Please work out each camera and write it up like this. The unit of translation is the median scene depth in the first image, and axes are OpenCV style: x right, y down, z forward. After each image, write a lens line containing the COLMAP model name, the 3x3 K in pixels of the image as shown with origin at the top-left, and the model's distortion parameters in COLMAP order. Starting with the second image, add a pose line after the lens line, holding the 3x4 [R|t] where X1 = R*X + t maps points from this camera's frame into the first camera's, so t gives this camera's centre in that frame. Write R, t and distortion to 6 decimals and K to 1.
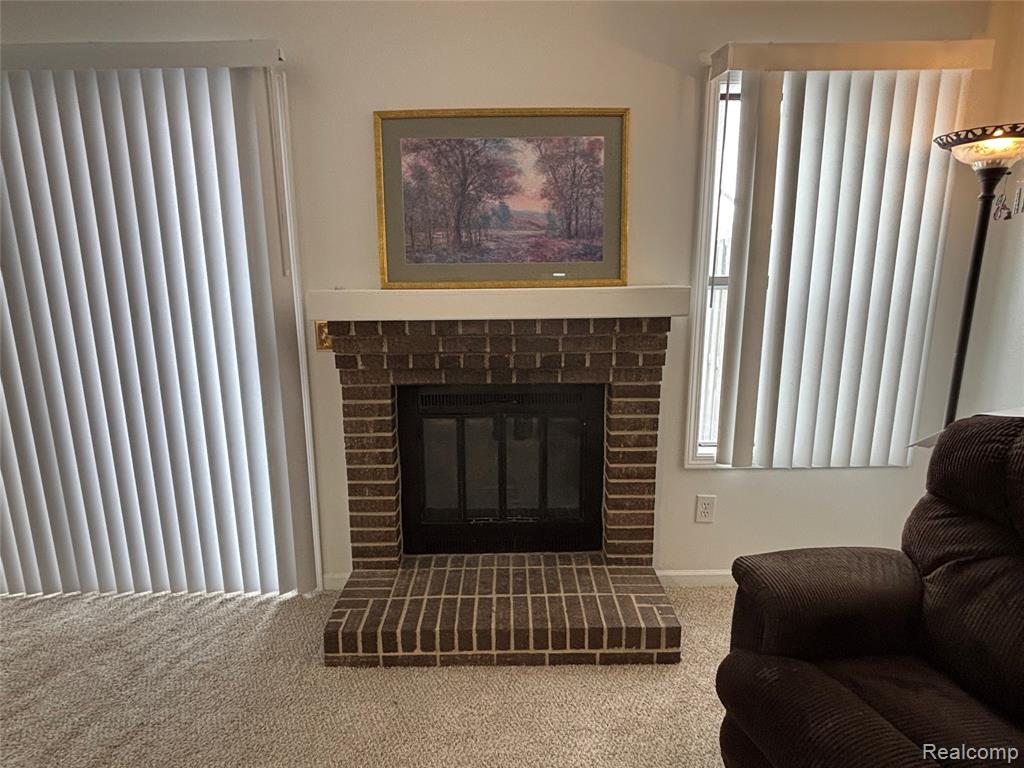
lens RADIAL K [[546.6, 0, 517.4], [0, 546.6, 382.1], [0, 0, 1]] dist [0.056011, 0.000316]
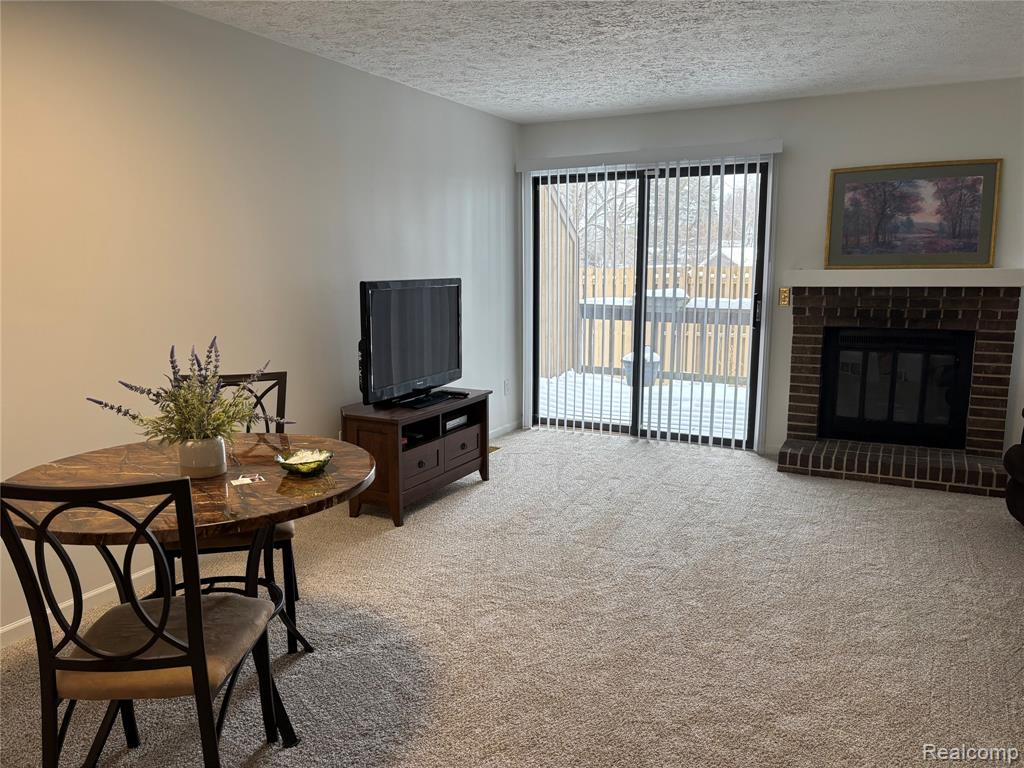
lens RADIAL K [[775.3, 0, 510.5], [0, 775.3, 389.9], [0, 0, 1]] dist [0.036672, -0.023929]
pose [[0.880056, 0.078715, -0.468300, 0.062036], [-0.096905, 0.995183, -0.014833, 0.340023], [0.464876, 0.058434, 0.883445, -1.607196]]
